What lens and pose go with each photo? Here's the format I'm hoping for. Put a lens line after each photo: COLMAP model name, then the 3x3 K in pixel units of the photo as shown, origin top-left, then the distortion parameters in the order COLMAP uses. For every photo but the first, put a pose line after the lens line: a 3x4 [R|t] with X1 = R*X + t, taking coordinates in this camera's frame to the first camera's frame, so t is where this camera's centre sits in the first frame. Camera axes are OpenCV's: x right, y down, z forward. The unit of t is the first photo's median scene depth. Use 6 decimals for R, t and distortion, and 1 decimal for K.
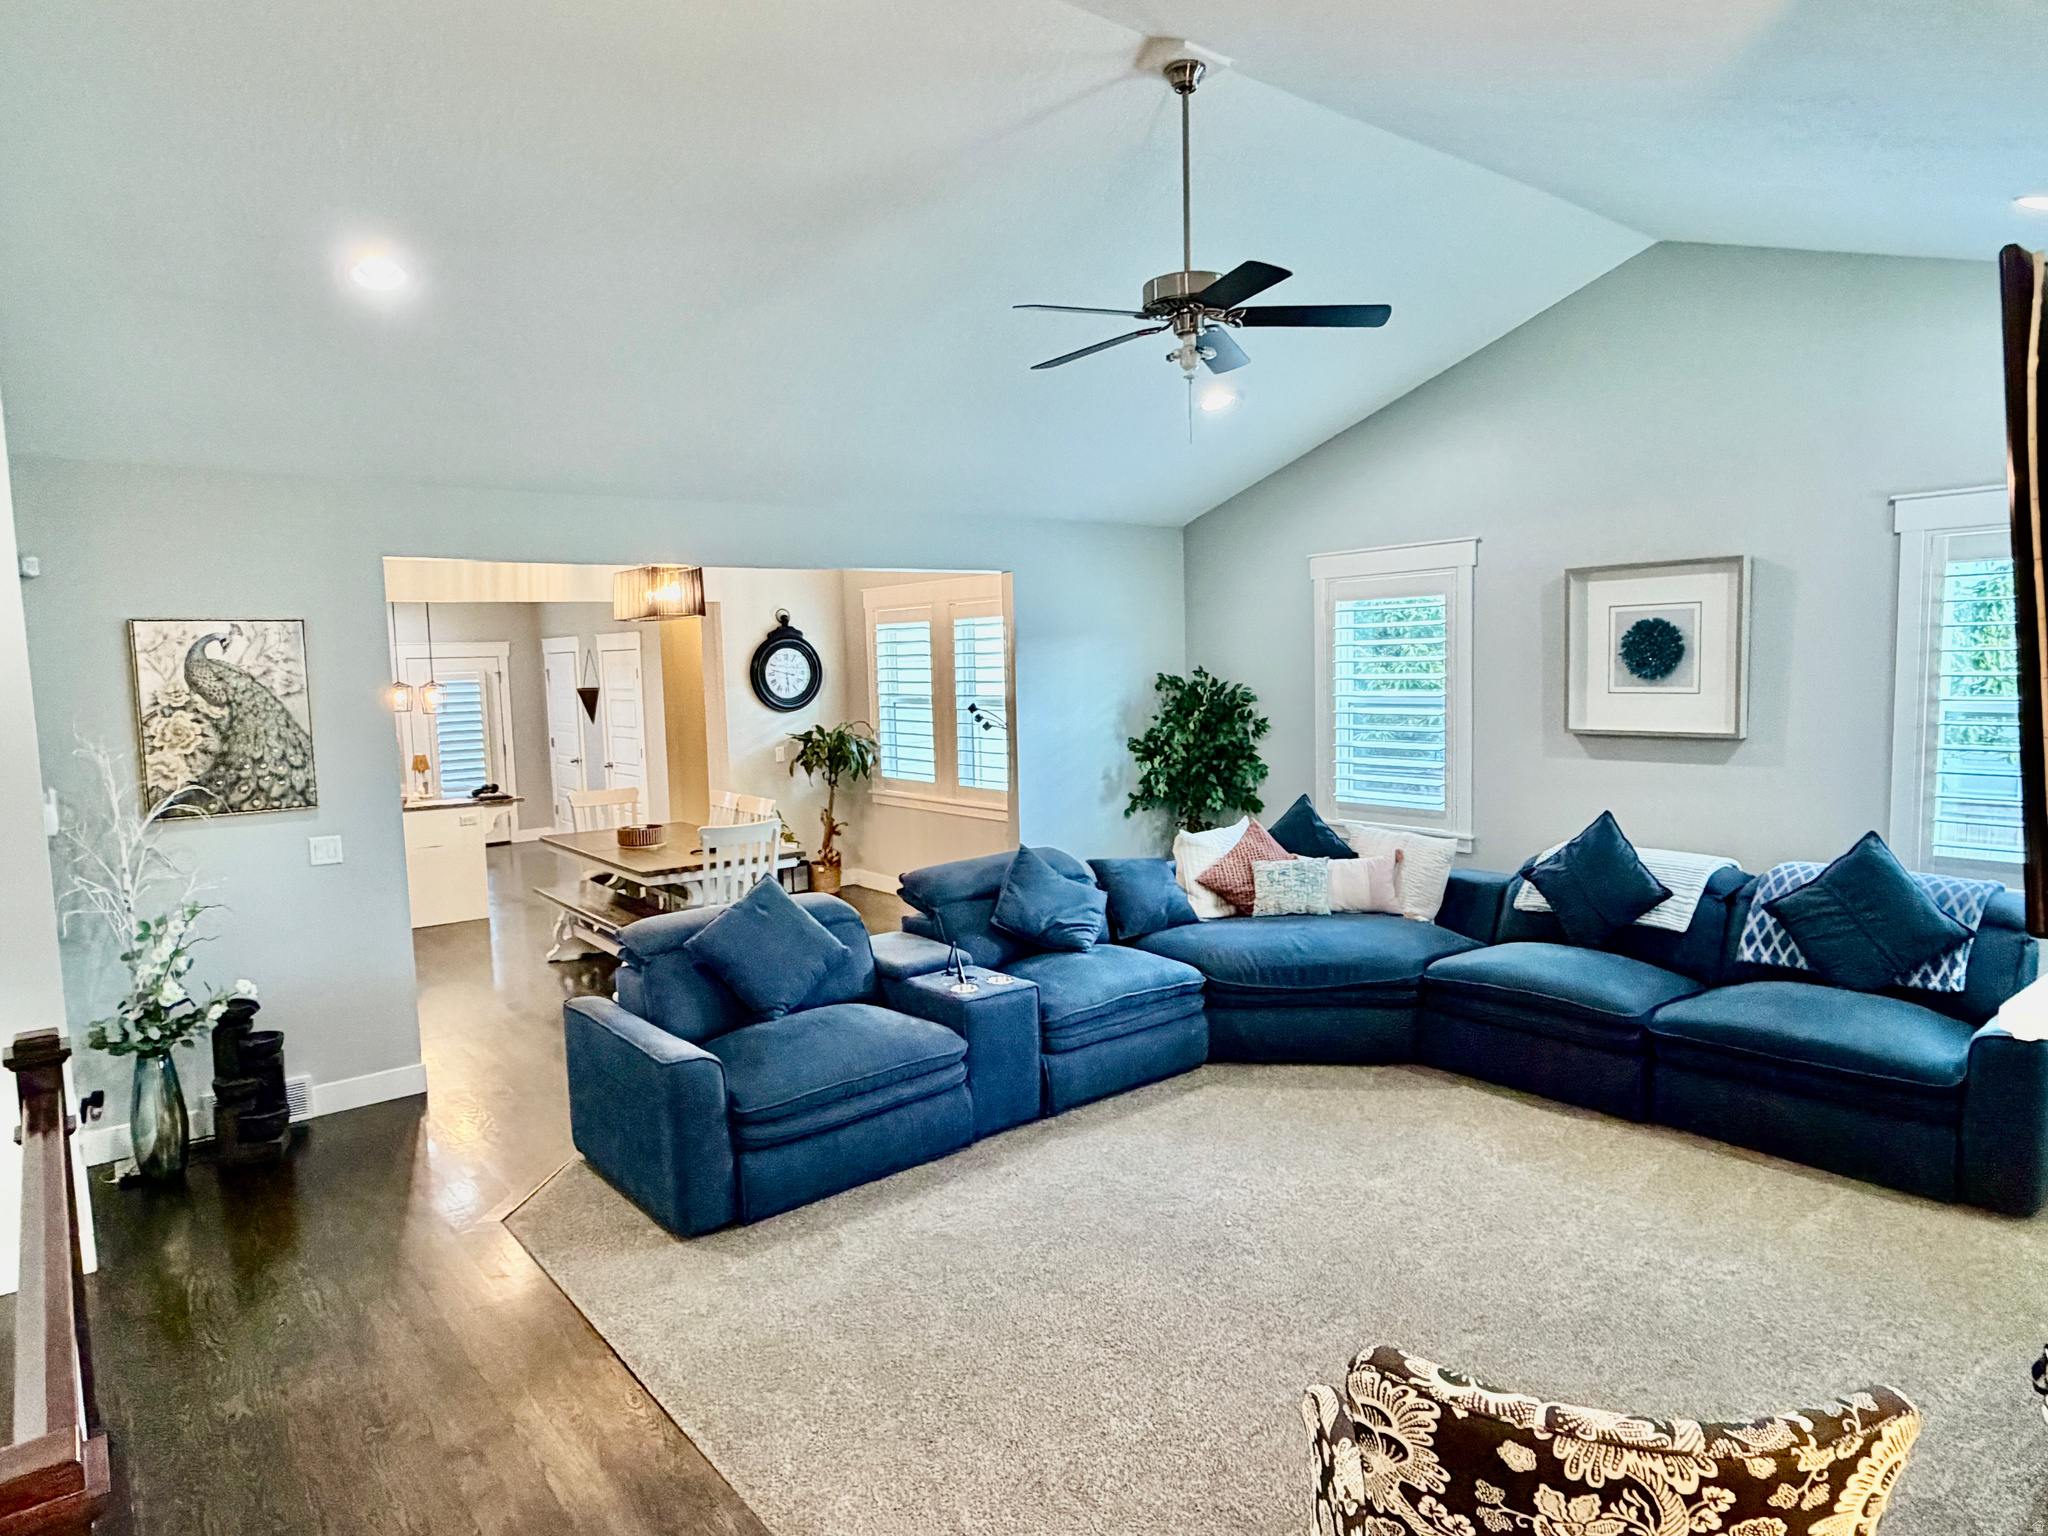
lens RADIAL K [[1222.5, 0, 1025.5], [0, 1222.5, 763.6], [0, 0, 1]] dist [0.001424, -0.001278]
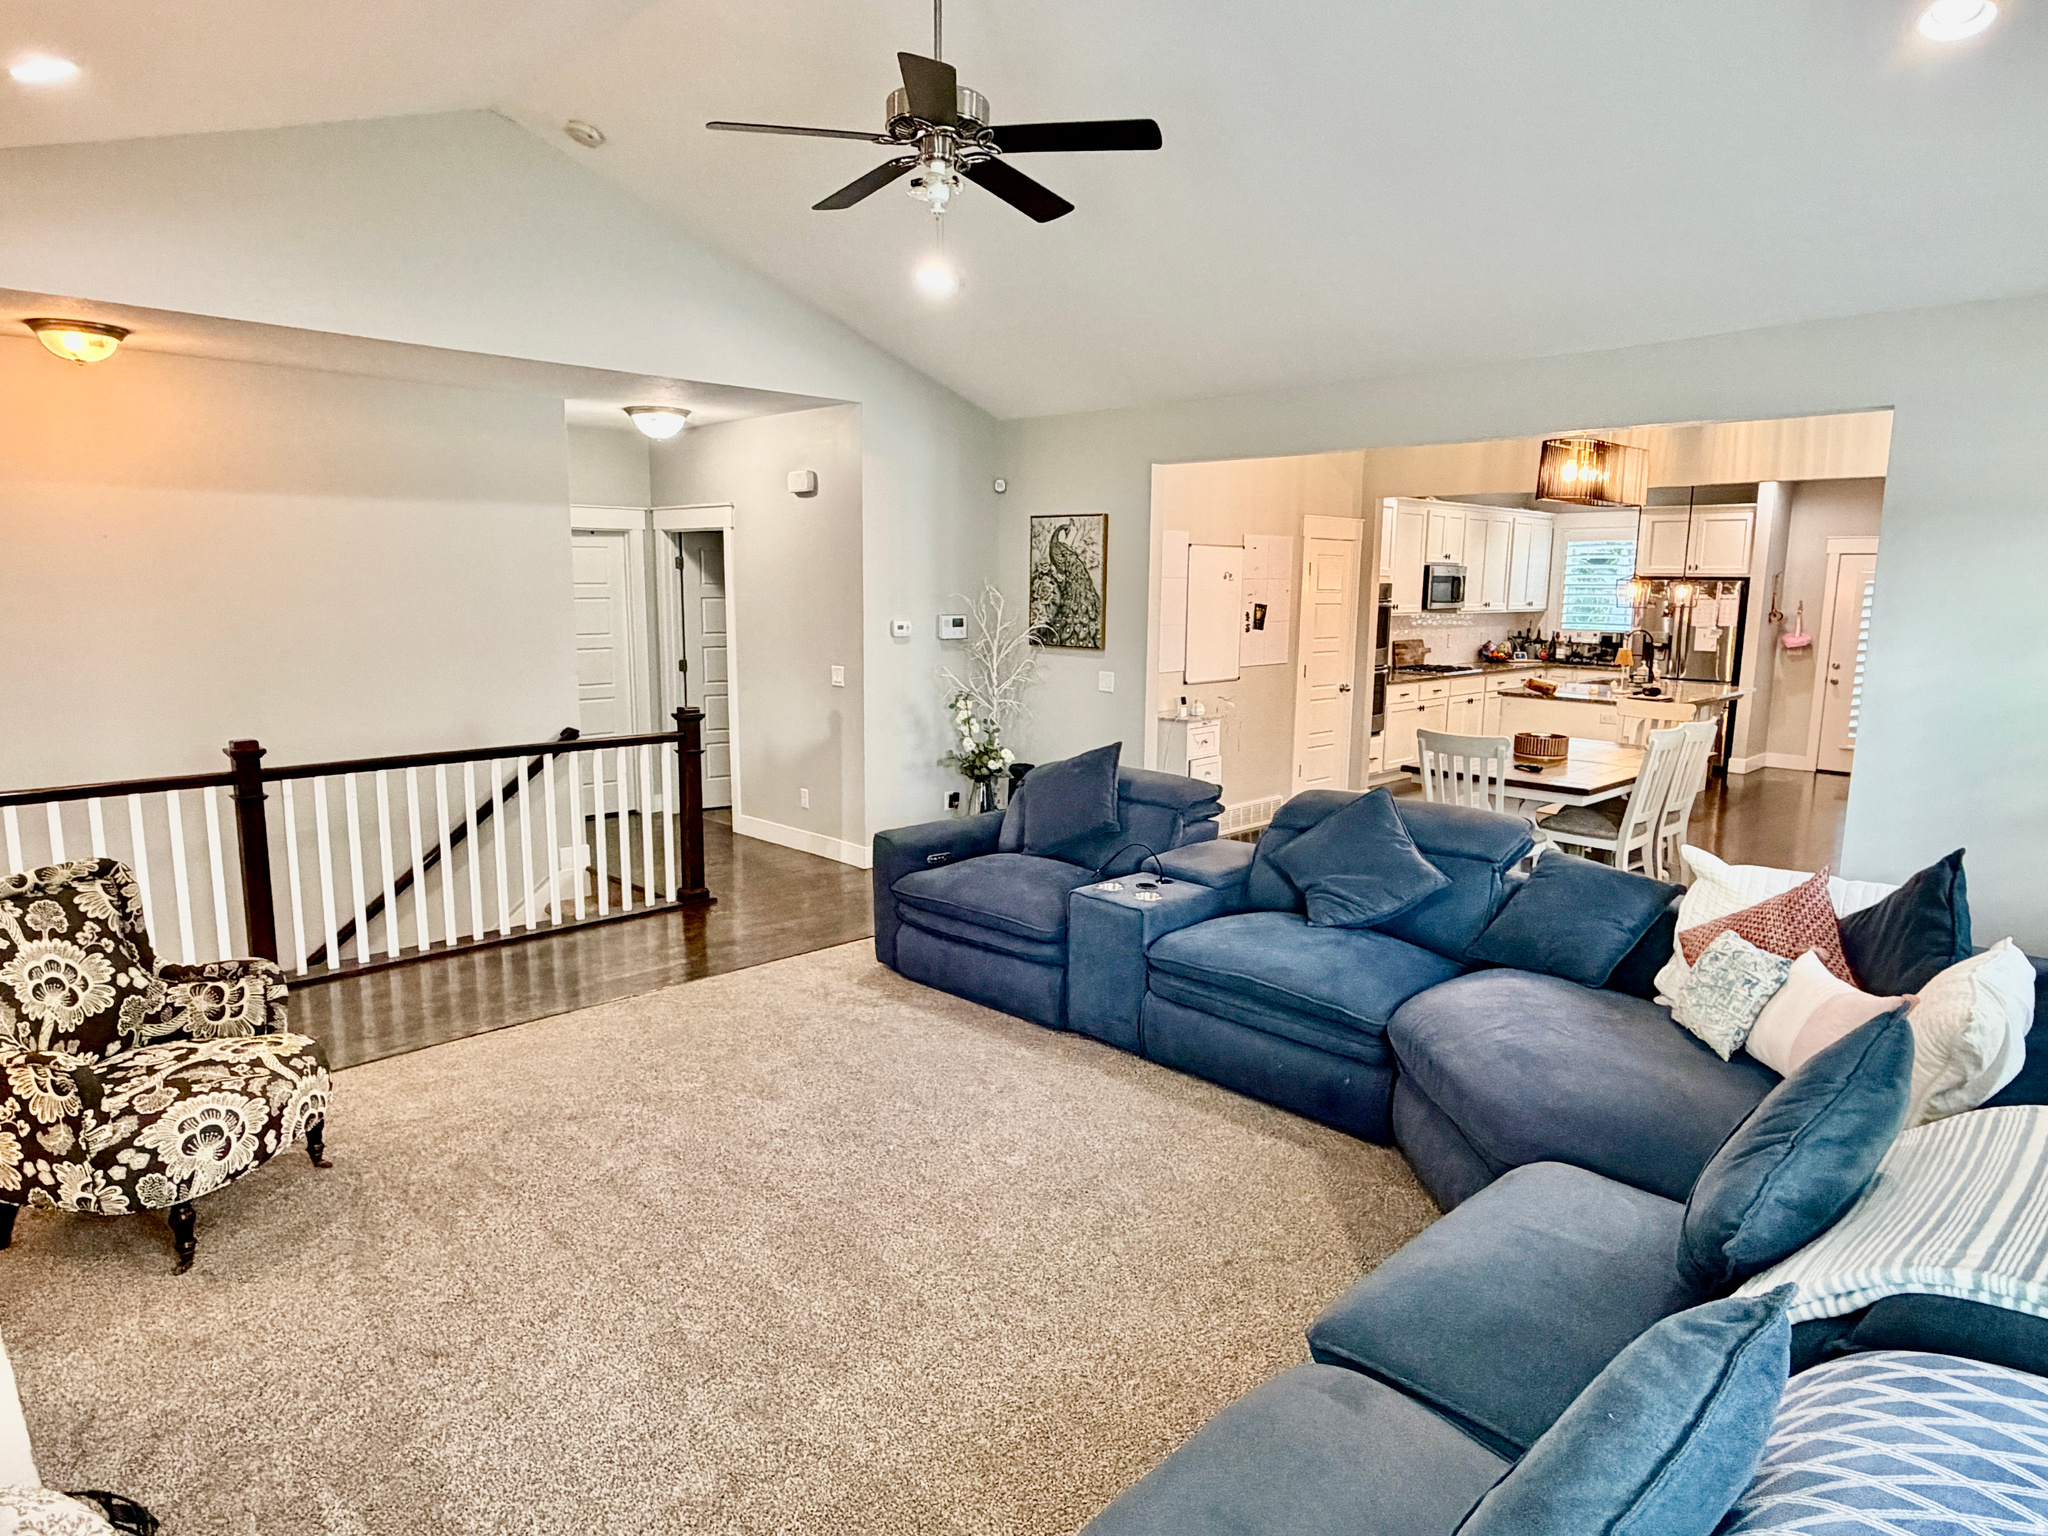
lens RADIAL K [[1222.5, 0, 1018.0], [0, 1222.5, 773.2], [0, 0, 1]] dist [0.001424, -0.001278]
pose [[0.098694, 0.183720, -0.978011, 0.436792], [-0.099620, 0.979697, 0.173984, -0.032341], [0.990119, 0.080259, 0.114992, 0.406833]]
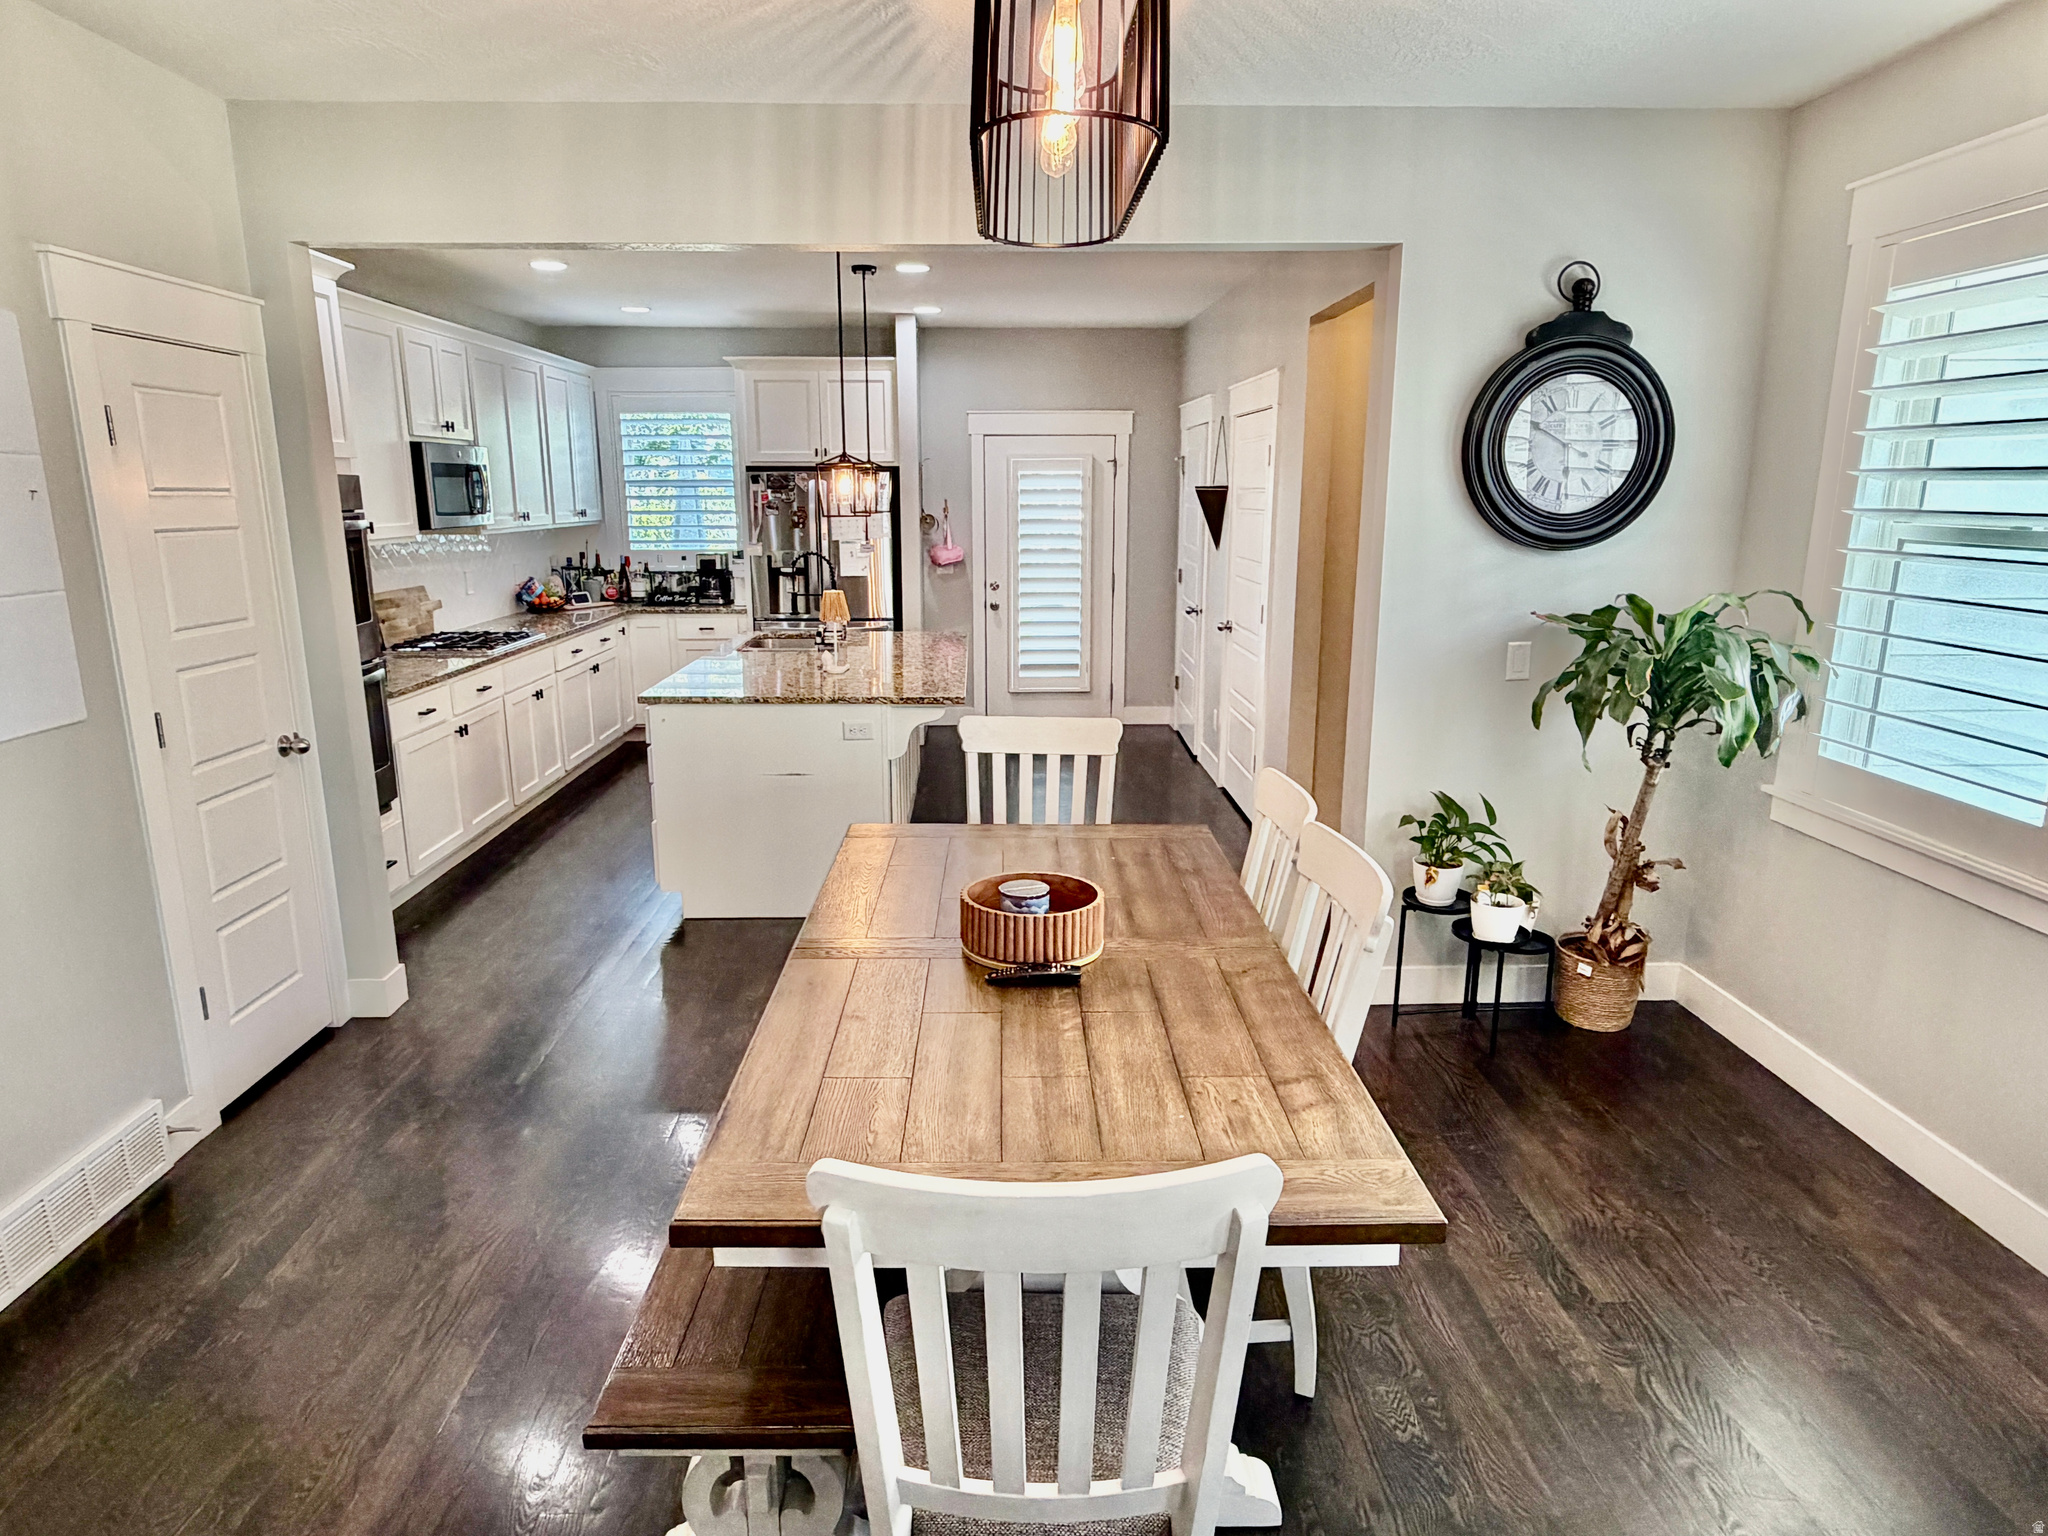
lens RADIAL K [[1222.5, 0, 1008.5], [0, 1222.5, 774.2], [0, 0, 1]] dist [0.001424, -0.001278]
pose [[0.789694, 0.163281, -0.591373, -0.094888], [-0.071940, 0.981928, 0.175049, -0.028882], [0.609268, -0.095692, 0.787169, 0.604076]]
